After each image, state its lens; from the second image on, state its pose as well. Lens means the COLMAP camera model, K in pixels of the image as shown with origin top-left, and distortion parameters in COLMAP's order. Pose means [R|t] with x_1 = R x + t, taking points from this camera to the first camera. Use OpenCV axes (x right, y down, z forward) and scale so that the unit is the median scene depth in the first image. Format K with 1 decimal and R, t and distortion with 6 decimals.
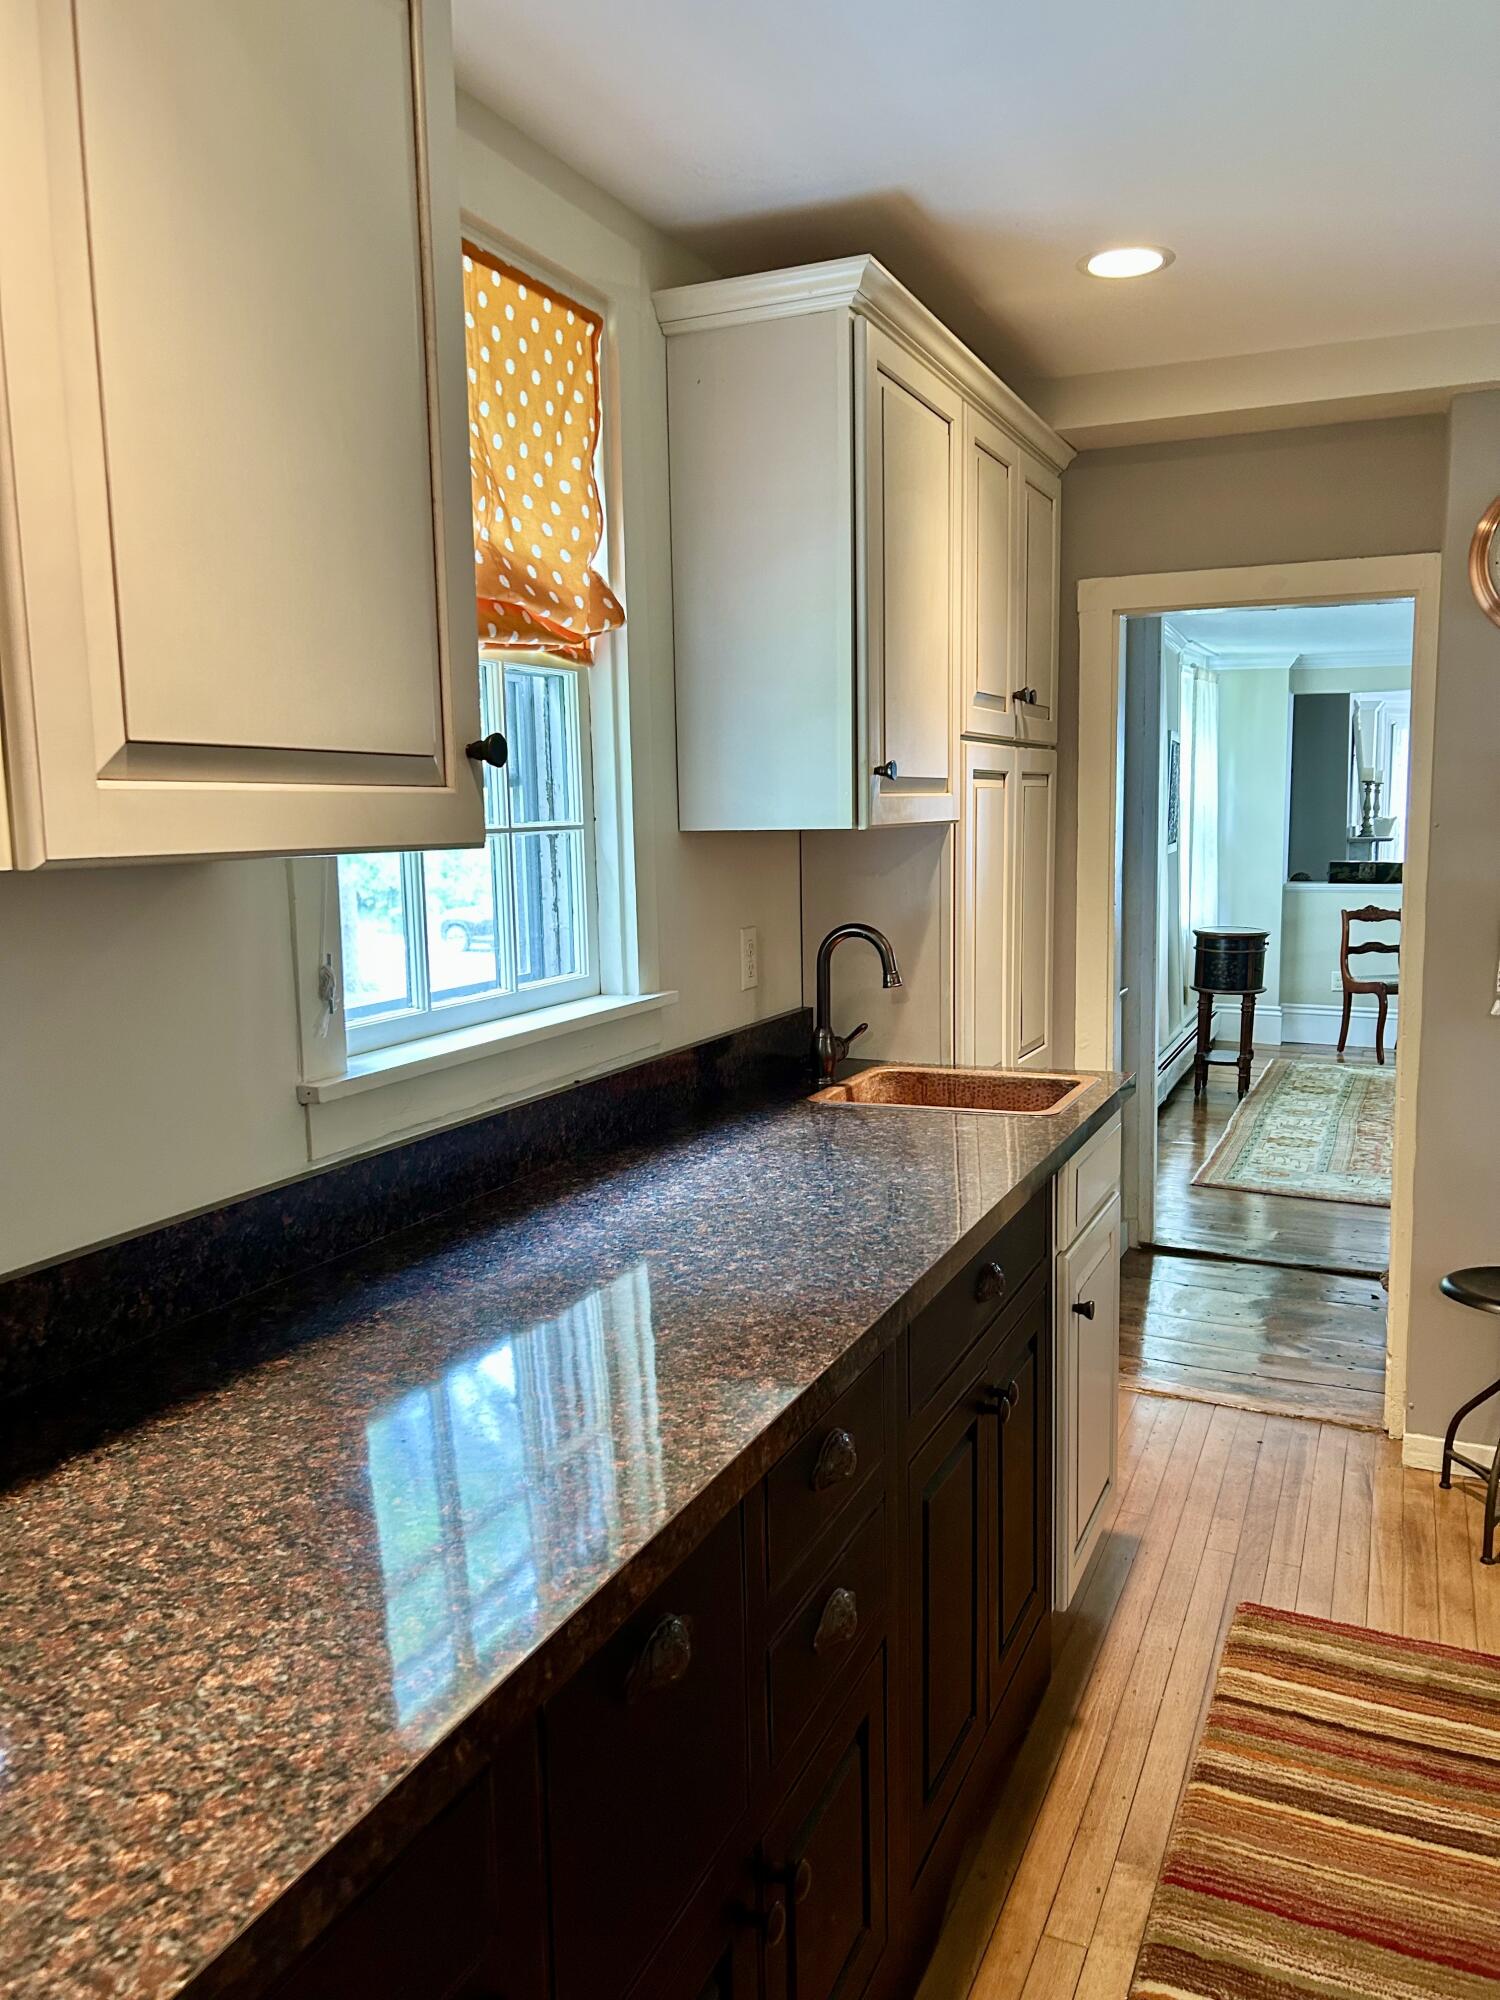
lens RADIAL K [[1495.8, 0, 752.1], [0, 1495.8, 1007.1], [0, 0, 1]] dist [0.049604, 0.000472]
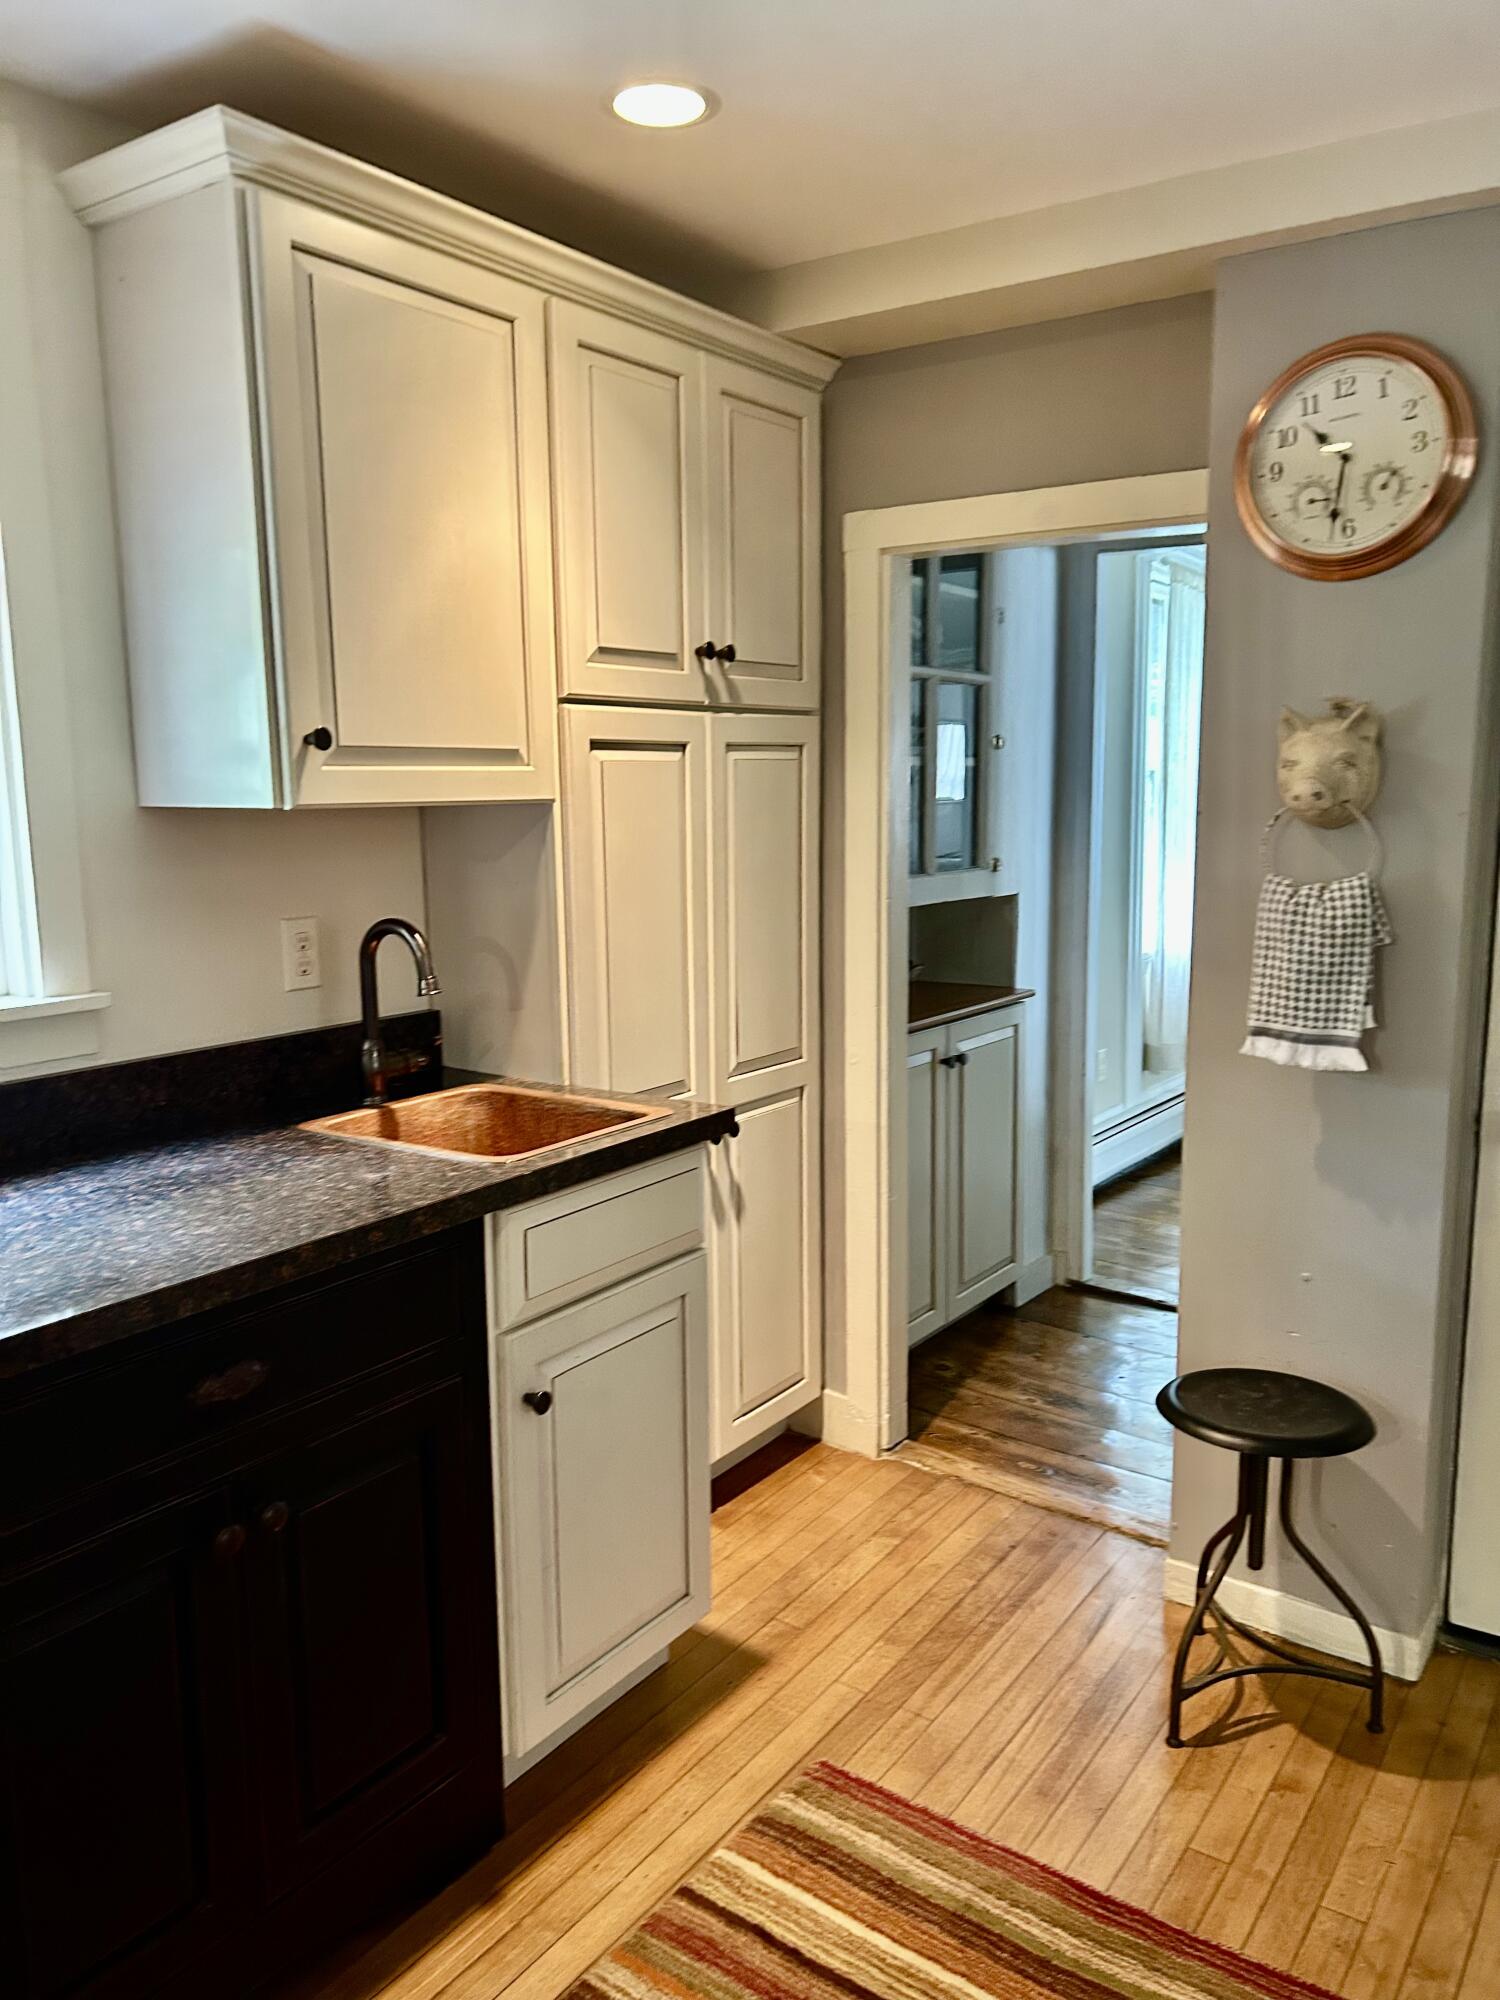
lens RADIAL K [[1486.9, 0, 750.0], [0, 1486.9, 1000.0], [0, 0, 1]] dist [0.036903, -0.005154]
pose [[0.978993, 0.041341, -0.199659, 0.432715], [-0.037075, 0.998998, 0.025059, -0.037902], [0.200495, -0.017130, 0.979545, 0.203396]]
